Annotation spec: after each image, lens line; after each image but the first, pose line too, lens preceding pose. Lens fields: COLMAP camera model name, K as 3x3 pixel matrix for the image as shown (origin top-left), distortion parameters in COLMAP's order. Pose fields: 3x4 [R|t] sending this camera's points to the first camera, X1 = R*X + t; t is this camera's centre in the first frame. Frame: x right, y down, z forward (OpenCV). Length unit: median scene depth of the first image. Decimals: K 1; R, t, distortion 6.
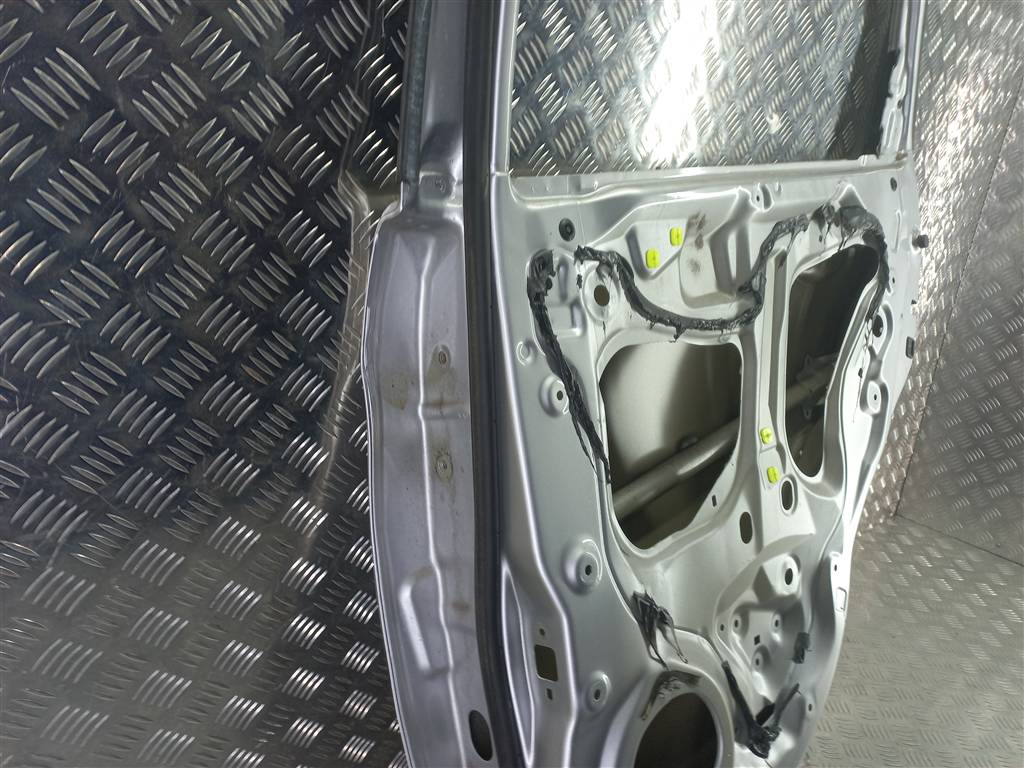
lens RADIAL K [[739.3, 0, 512.0], [0, 739.3, 384.0], [0, 0, 1]] dist [0.061407, -0.105064]
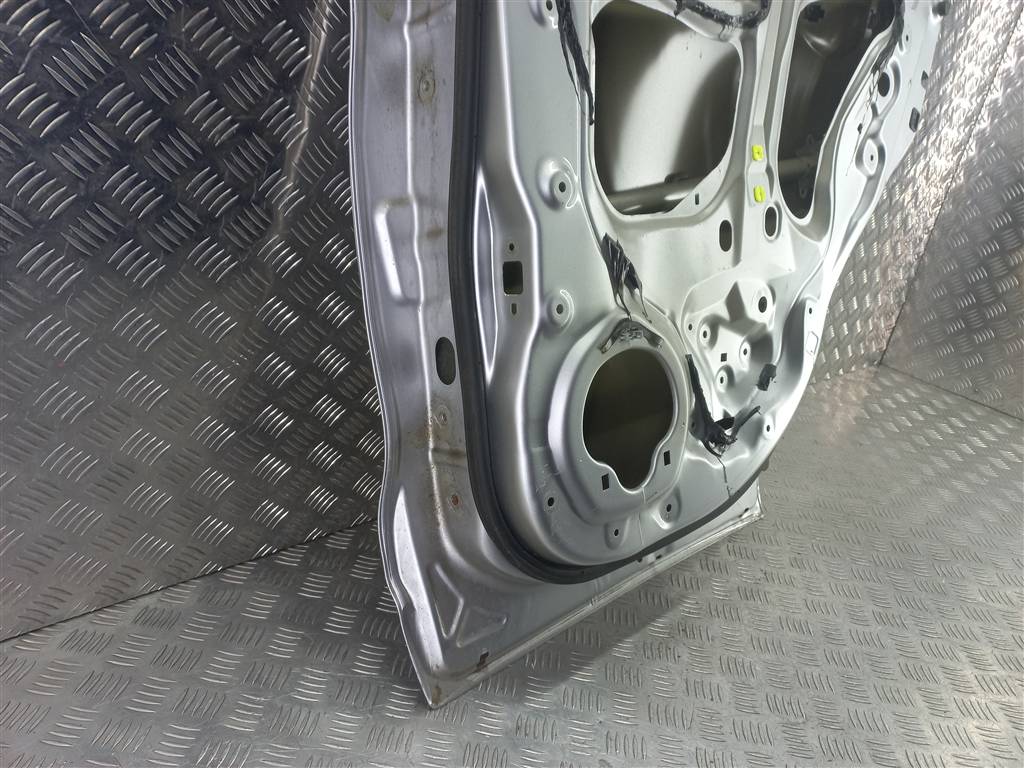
lens RADIAL K [[745.6, 0, 519.8], [0, 745.6, 384.9], [0, 0, 1]] dist [0.004562, -0.003801]
pose [[0.996756, 0.079865, 0.009942, 0.049797], [-0.080480, 0.989843, 0.117191, 0.351525], [-0.000482, -0.117611, 0.993060, -0.033777]]
